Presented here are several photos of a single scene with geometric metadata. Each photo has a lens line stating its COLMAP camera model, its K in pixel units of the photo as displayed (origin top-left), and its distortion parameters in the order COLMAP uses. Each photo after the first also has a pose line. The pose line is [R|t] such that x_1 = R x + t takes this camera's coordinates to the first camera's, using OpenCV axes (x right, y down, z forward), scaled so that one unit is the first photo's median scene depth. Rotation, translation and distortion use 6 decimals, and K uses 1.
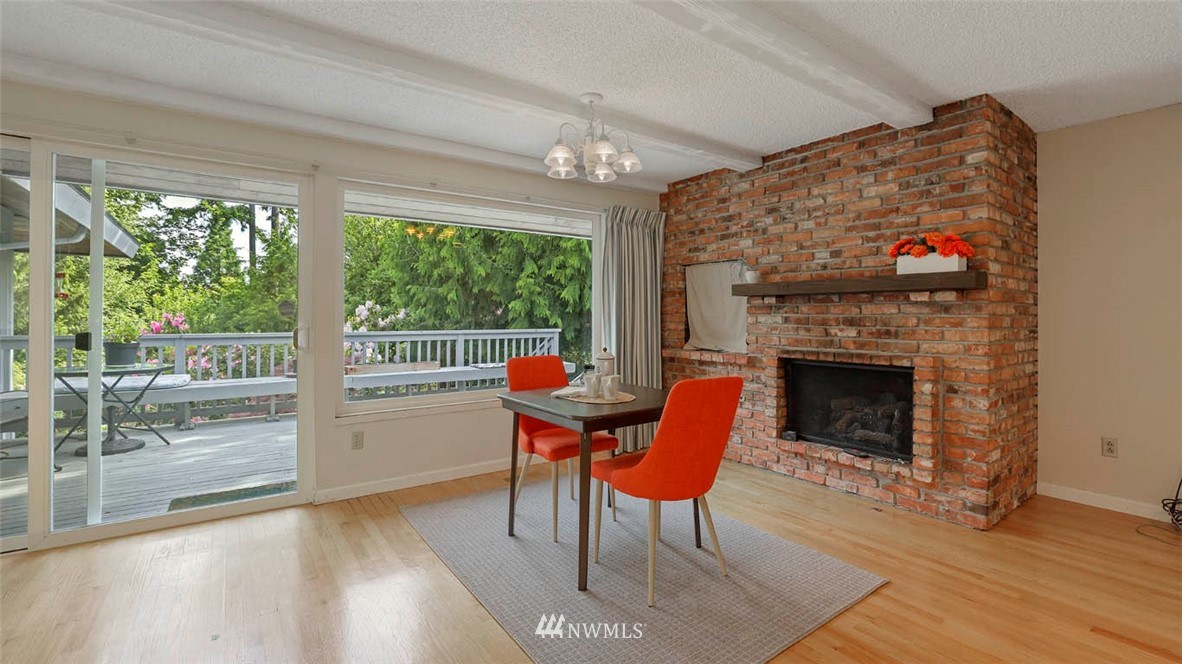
lens RADIAL K [[505.1, 0, 588.6], [0, 505.1, 320.9], [0, 0, 1]] dist [-0.004065, 0.000260]
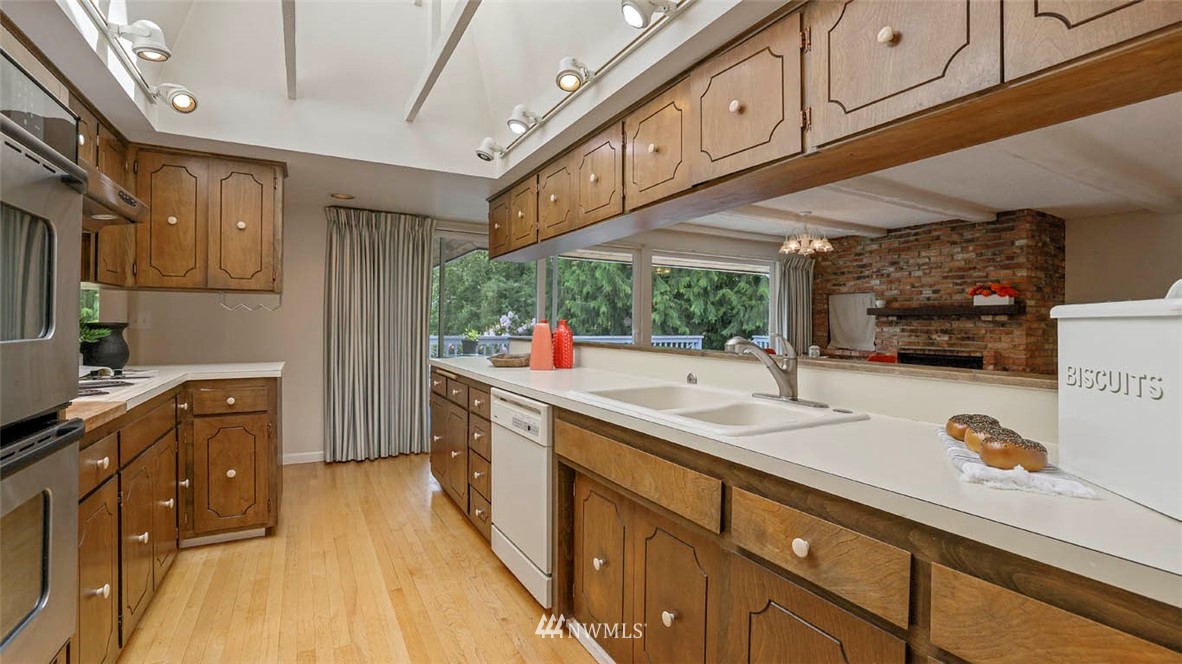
lens RADIAL K [[518.0, 0, 591.0], [0, 518.0, 332.0], [0, 0, 1]] dist [0.000775, 0.000353]
pose [[0.995210, 0.010986, -0.097139, -0.498340], [-0.010653, 0.999935, 0.003945, 0.009218], [0.097176, -0.002892, 0.995263, -0.855070]]
